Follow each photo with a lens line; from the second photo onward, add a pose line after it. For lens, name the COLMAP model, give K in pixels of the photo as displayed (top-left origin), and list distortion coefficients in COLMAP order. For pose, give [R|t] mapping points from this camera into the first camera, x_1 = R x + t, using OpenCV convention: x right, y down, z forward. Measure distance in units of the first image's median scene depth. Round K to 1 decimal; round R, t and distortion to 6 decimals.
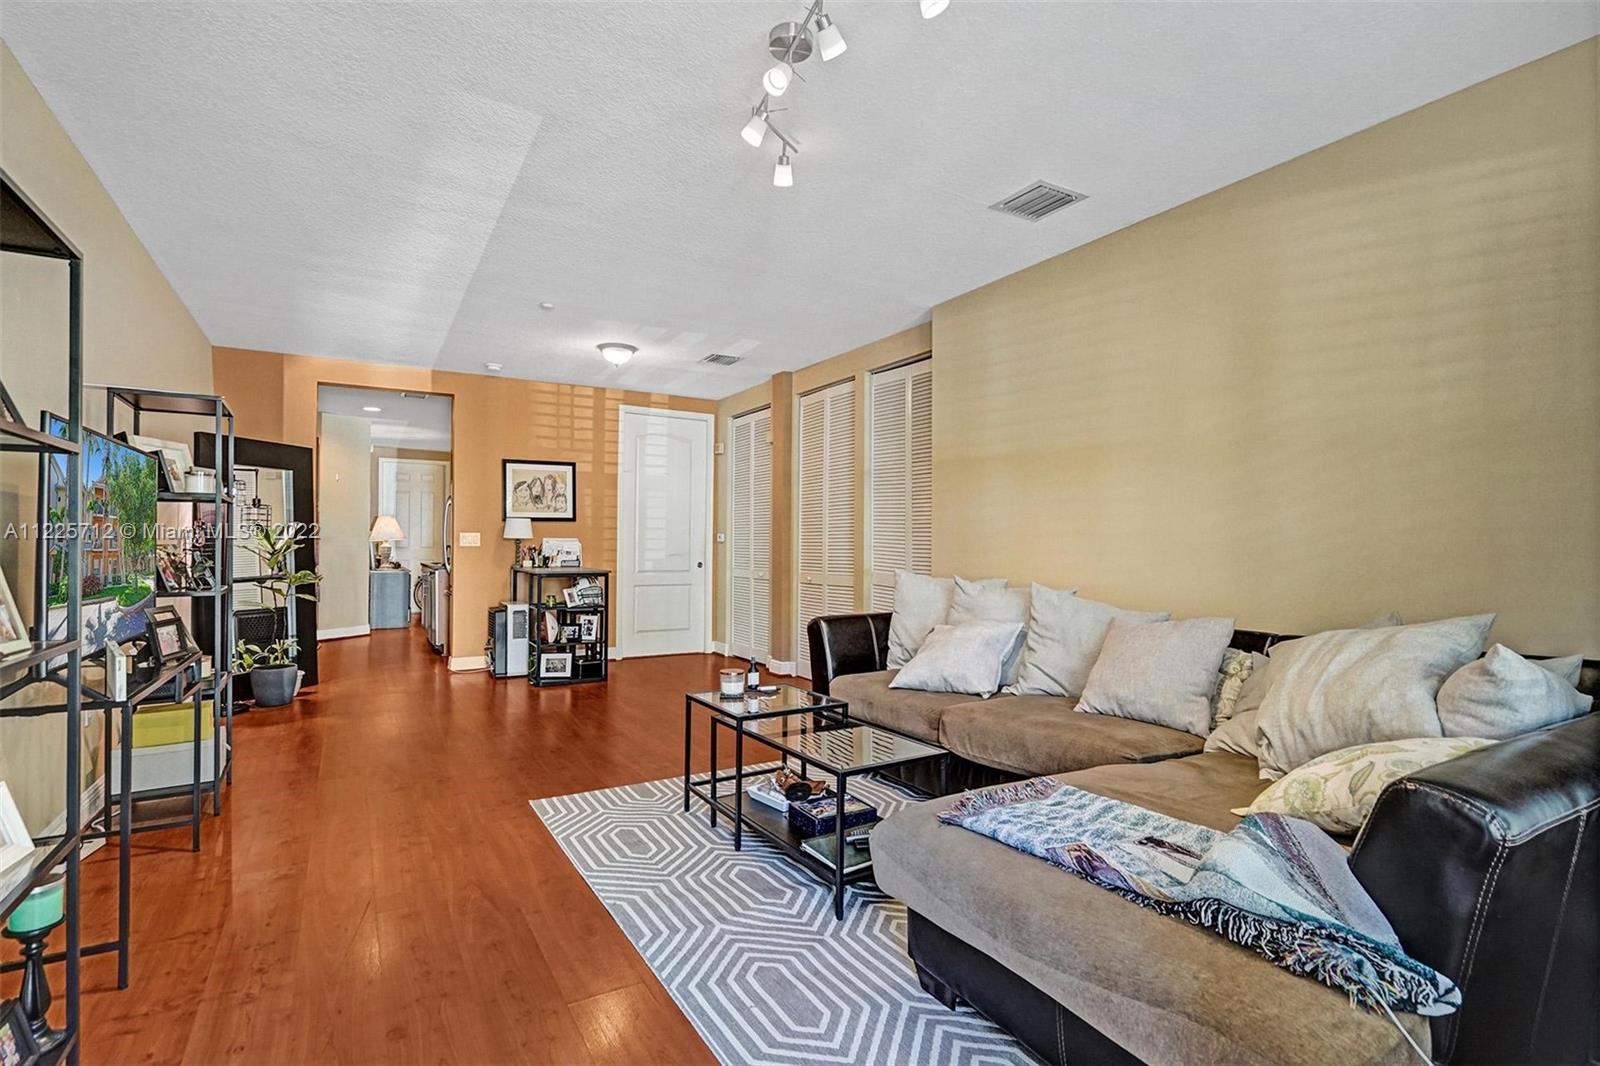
lens RADIAL K [[759.8, 0, 781.2], [0, 759.8, 537.8], [0, 0, 1]] dist [0.012226, 0.000416]
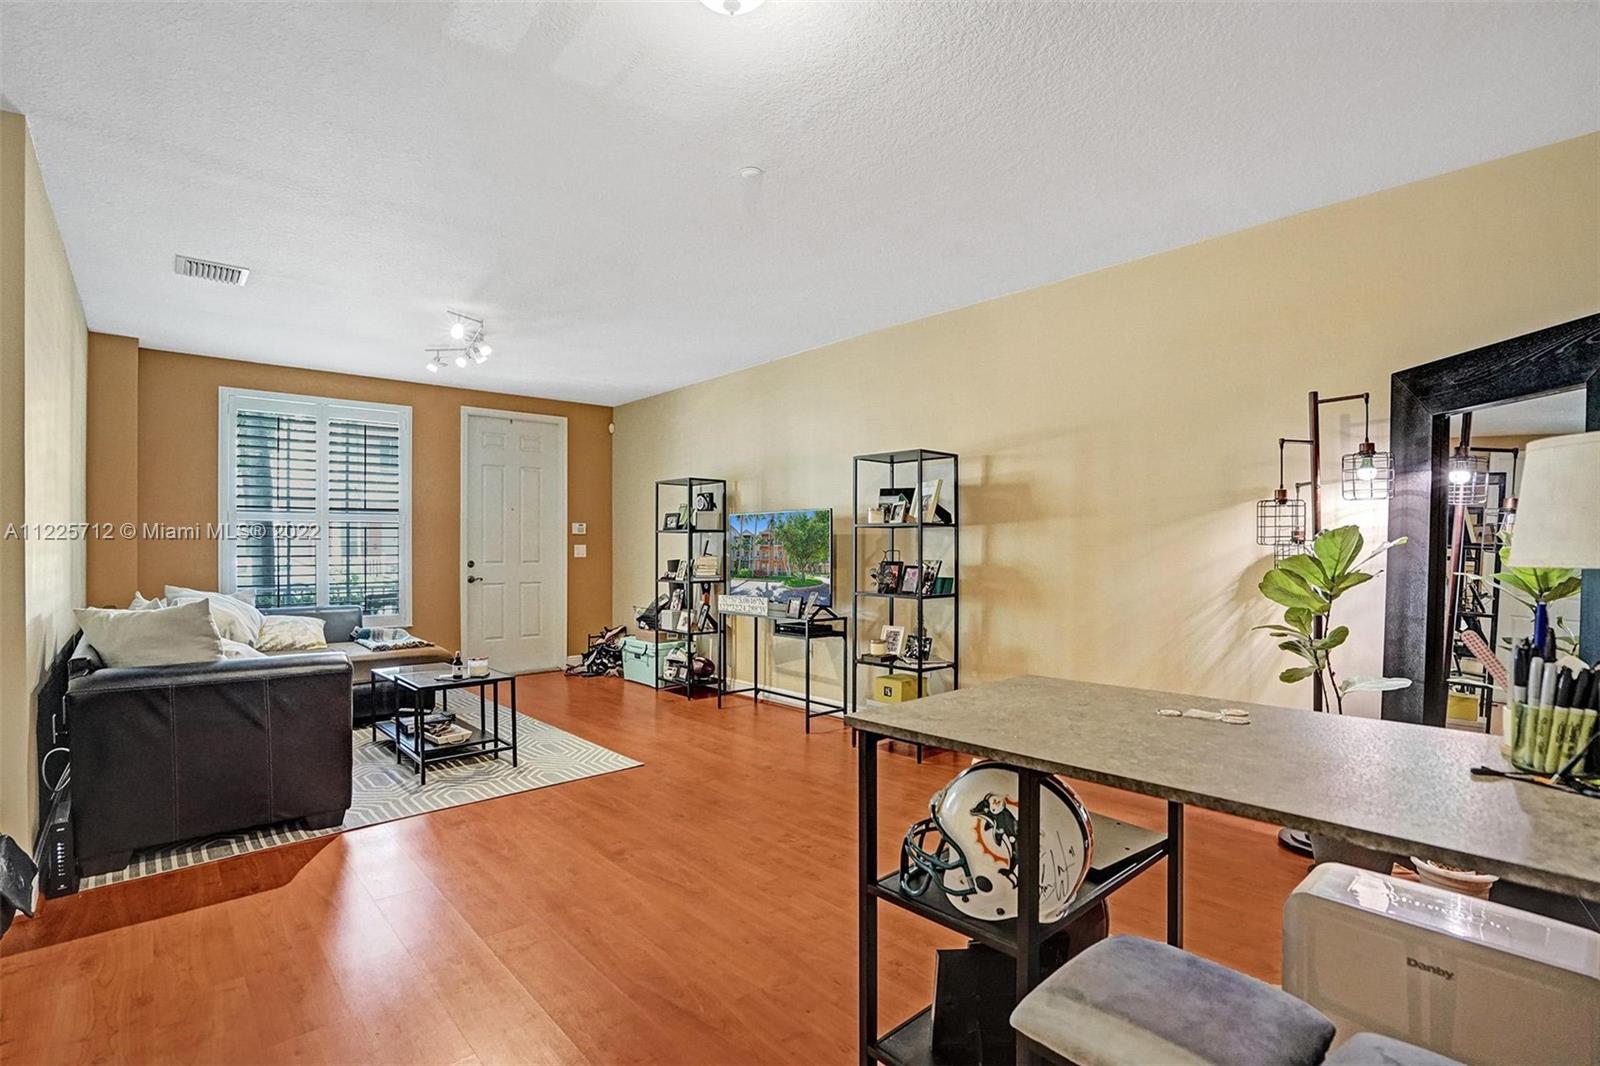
lens RADIAL K [[751.9, 0, 776.4], [0, 751.9, 547.0], [0, 0, 1]] dist [-0.032282, 0.000592]
pose [[-0.982126, -0.005090, -0.188158, -0.167337], [-0.003839, 0.999968, -0.007015, -0.002757], [0.188188, -0.006167, -0.982114, 1.217110]]
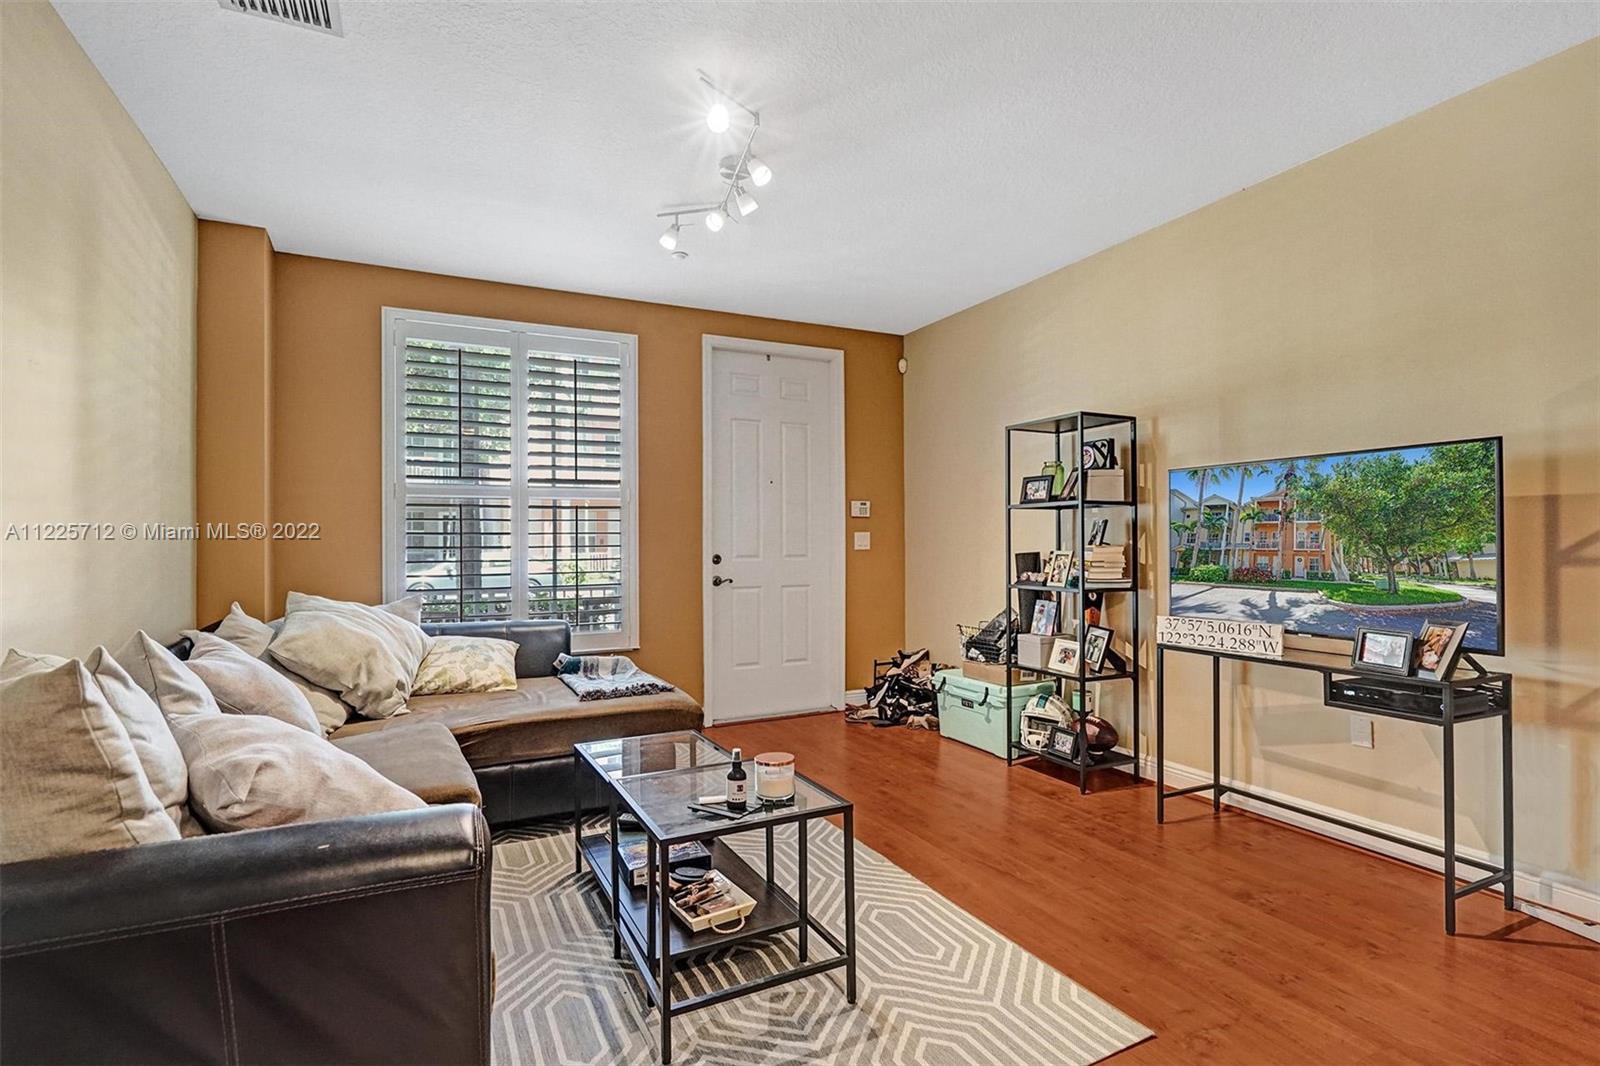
lens RADIAL K [[760.5, 0, 793.7], [0, 760.5, 533.5], [0, 0, 1]] dist [-0.006001, 0.000088]
pose [[-0.998107, 0.000814, 0.061499, -0.060791], [-0.000316, 0.999831, -0.018369, 0.004171], [-0.061503, -0.018353, -0.997938, 0.833200]]
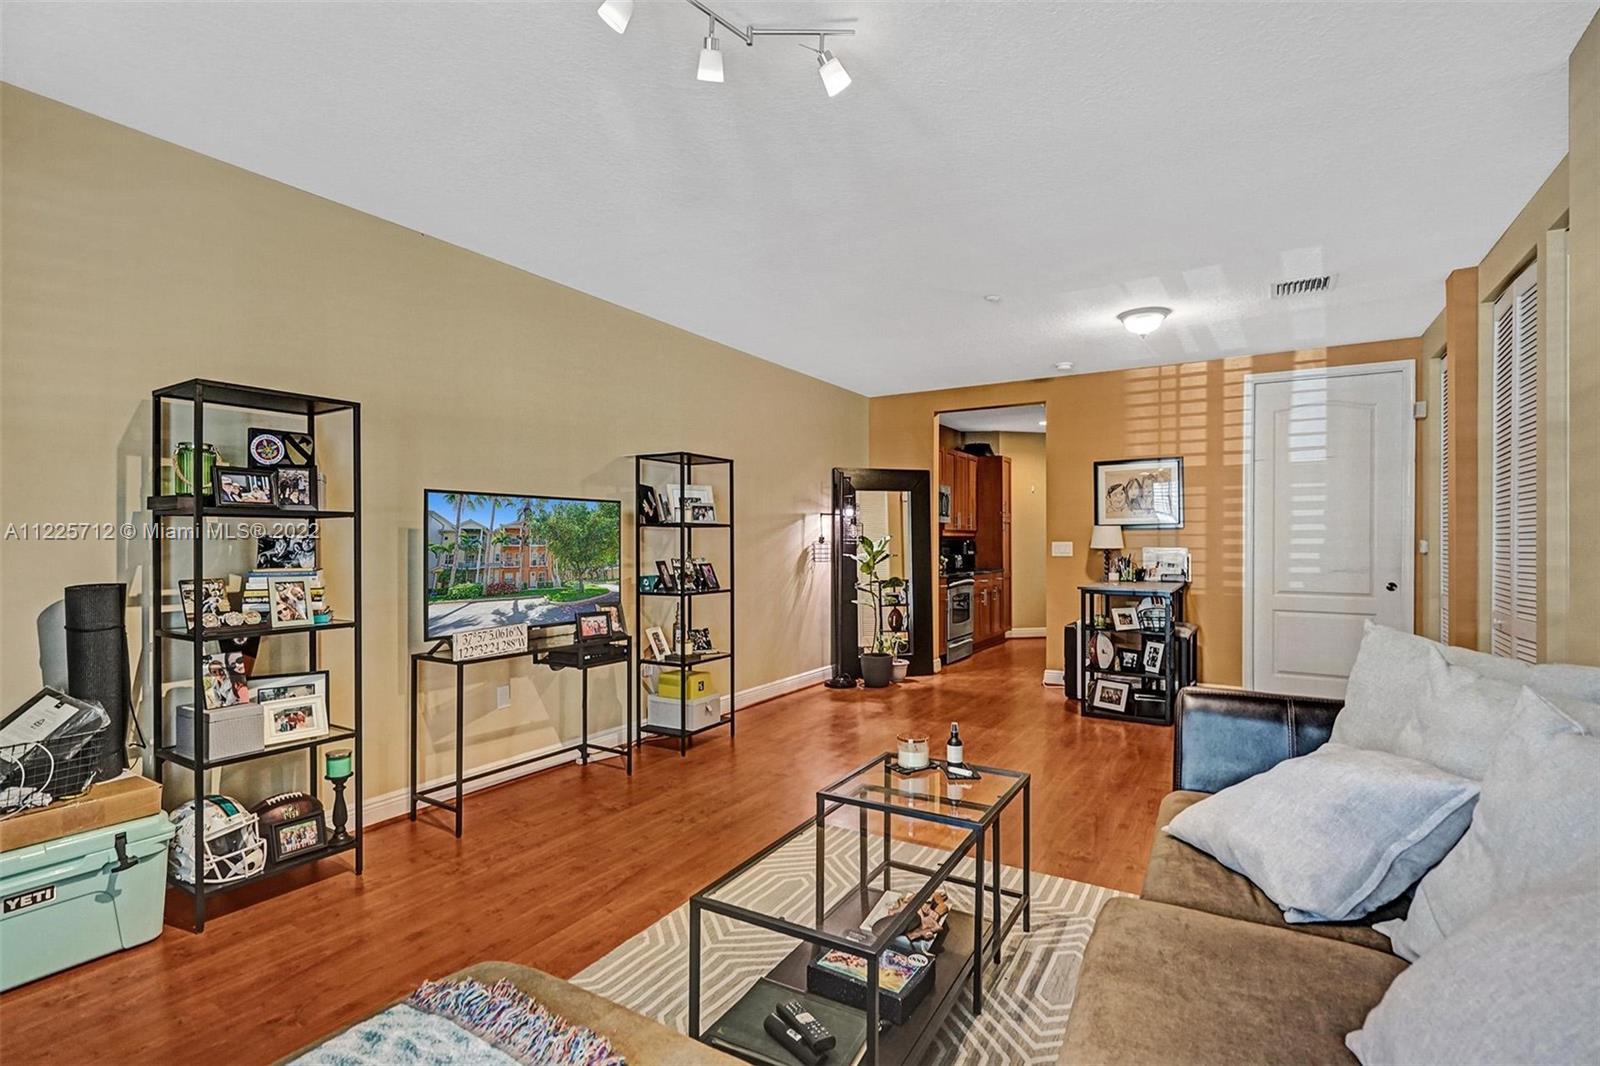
lens RADIAL K [[747.0, 0, 800.3], [0, 747.0, 548.5], [0, 0, 1]] dist [-0.003337, 0.000075]
pose [[0.481252, 0.004104, -0.876573, 0.279751], [0.009482, 0.999906, 0.009887, -0.012323], [0.876531, -0.013070, 0.481168, 0.278964]]
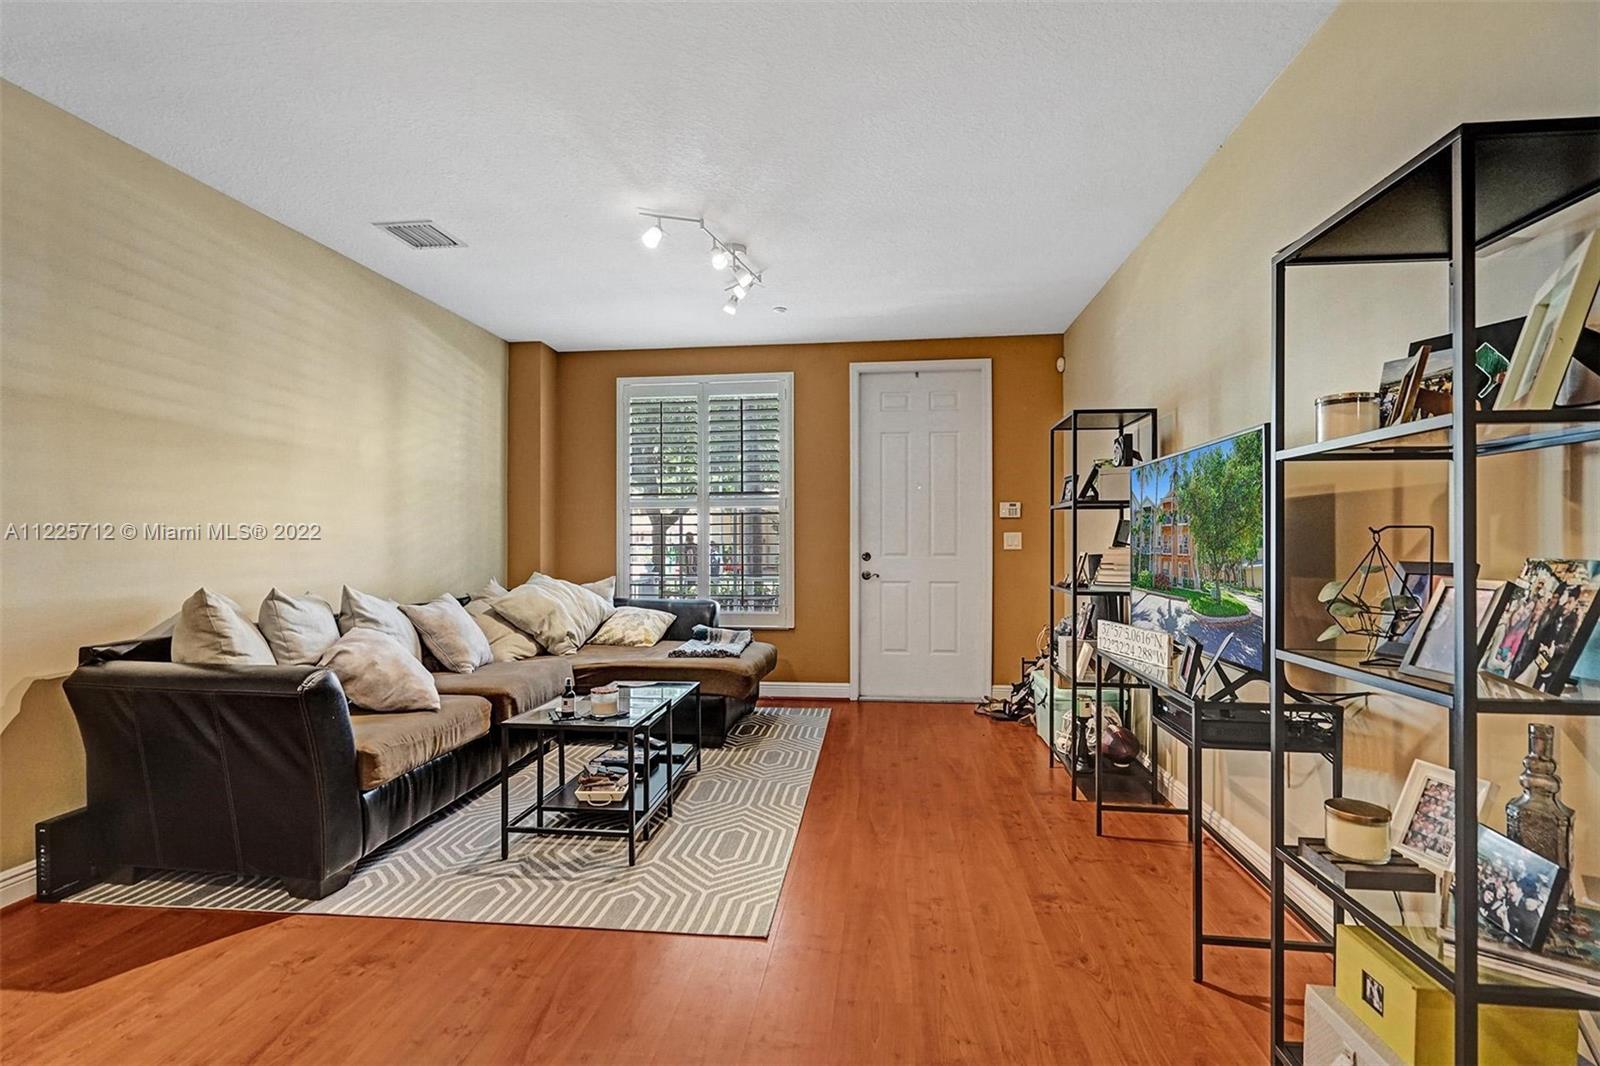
lens RADIAL K [[745.7, 0, 800.0], [0, 745.7, 533.0], [0, 0, 1]] dist [-0.004461, 0.000512]
pose [[-0.803549, 0.002307, 0.595234, -0.399716], [-0.007834, 0.999865, -0.014452, 0.001809], [-0.595187, -0.016276, -0.803423, 0.812810]]
